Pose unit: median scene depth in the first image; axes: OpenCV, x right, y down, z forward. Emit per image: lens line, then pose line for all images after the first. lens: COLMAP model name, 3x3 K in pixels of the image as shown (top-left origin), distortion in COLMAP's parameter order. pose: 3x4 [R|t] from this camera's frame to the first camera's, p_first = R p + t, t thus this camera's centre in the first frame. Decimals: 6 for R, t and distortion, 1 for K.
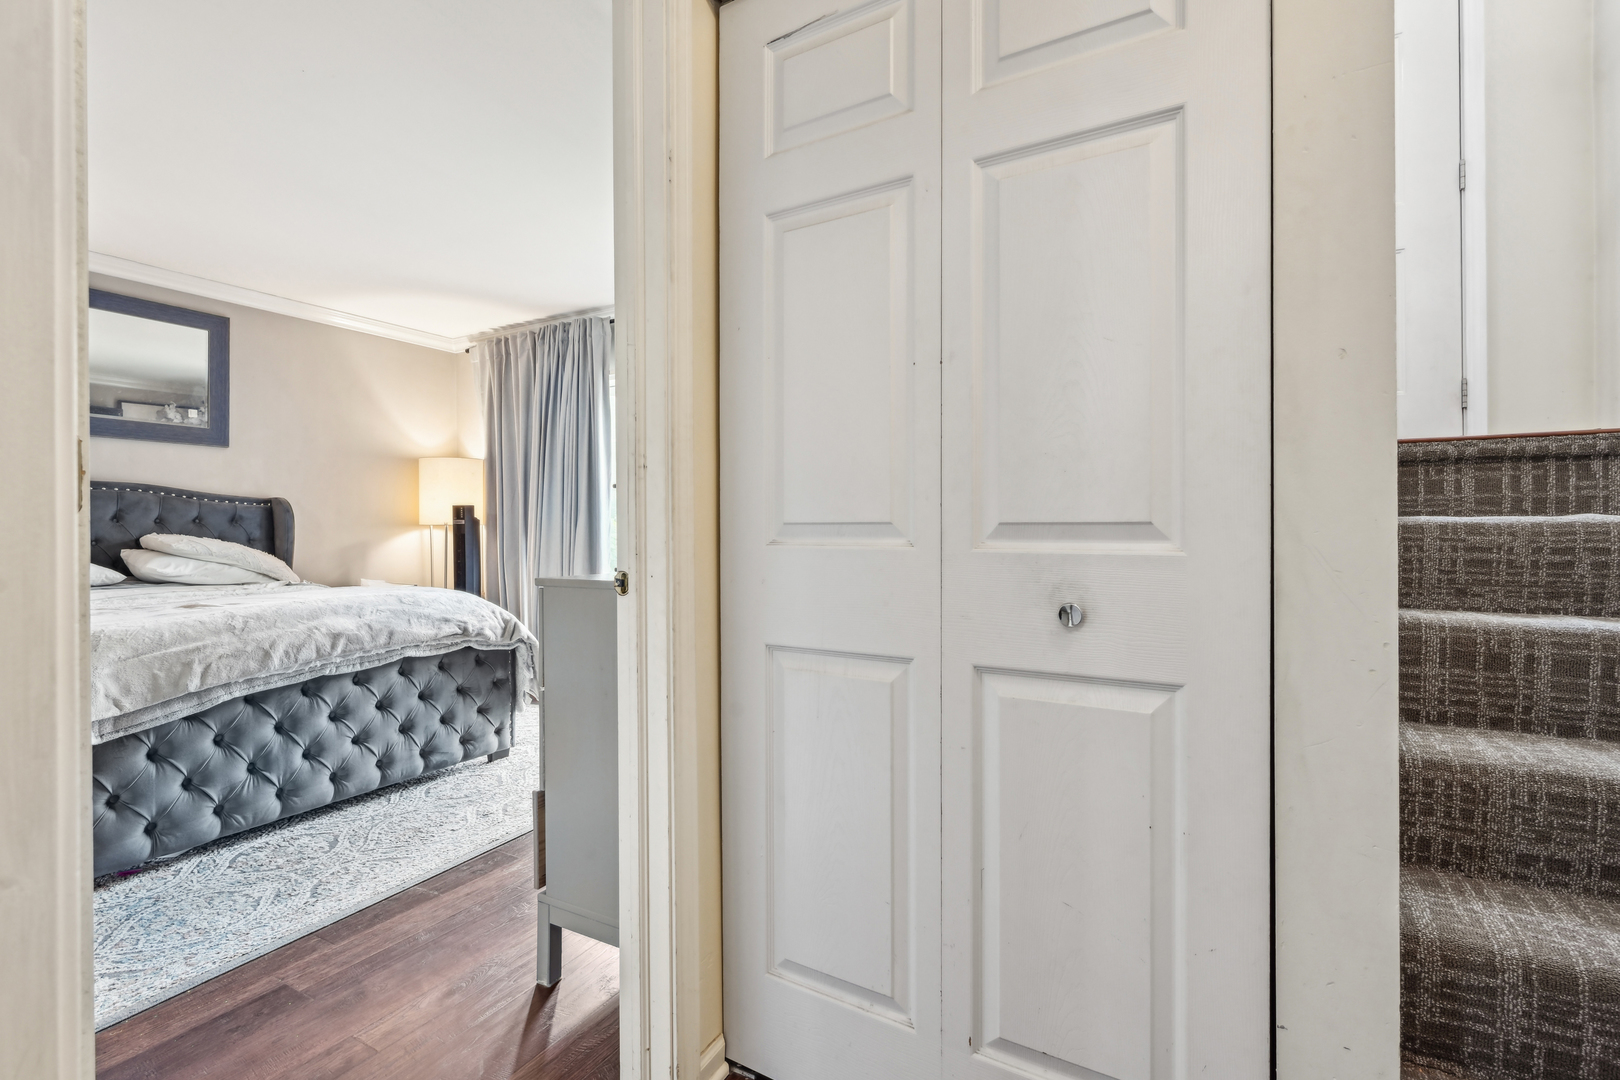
lens RADIAL K [[741.2, 0, 814.4], [0, 741.2, 530.1], [0, 0, 1]] dist [-0.001062, -0.000001]
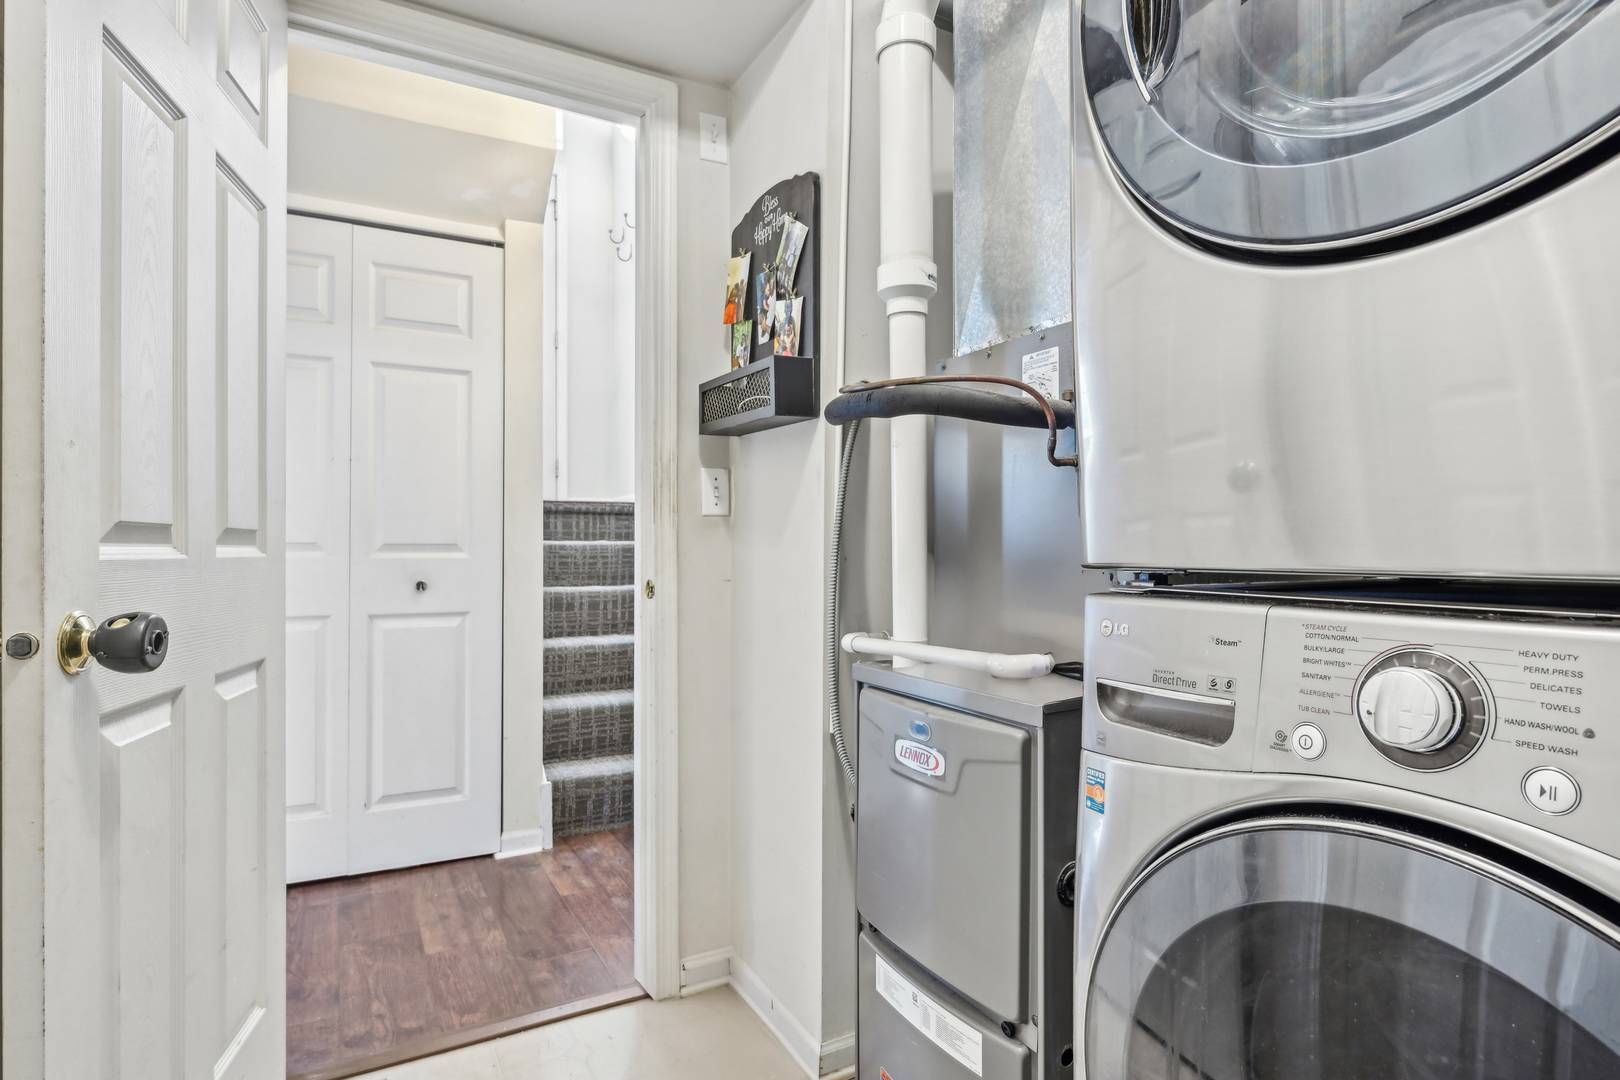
lens RADIAL K [[871.1, 0, 810.0], [0, 871.1, 543.3], [0, 0, 1]] dist [0.003874, 0.000055]
pose [[0.531933, 0.006834, 0.846759, -1.046512], [-0.002537, 0.999976, -0.006477, 0.001211], [-0.846783, 0.001297, 0.531937, -1.150422]]
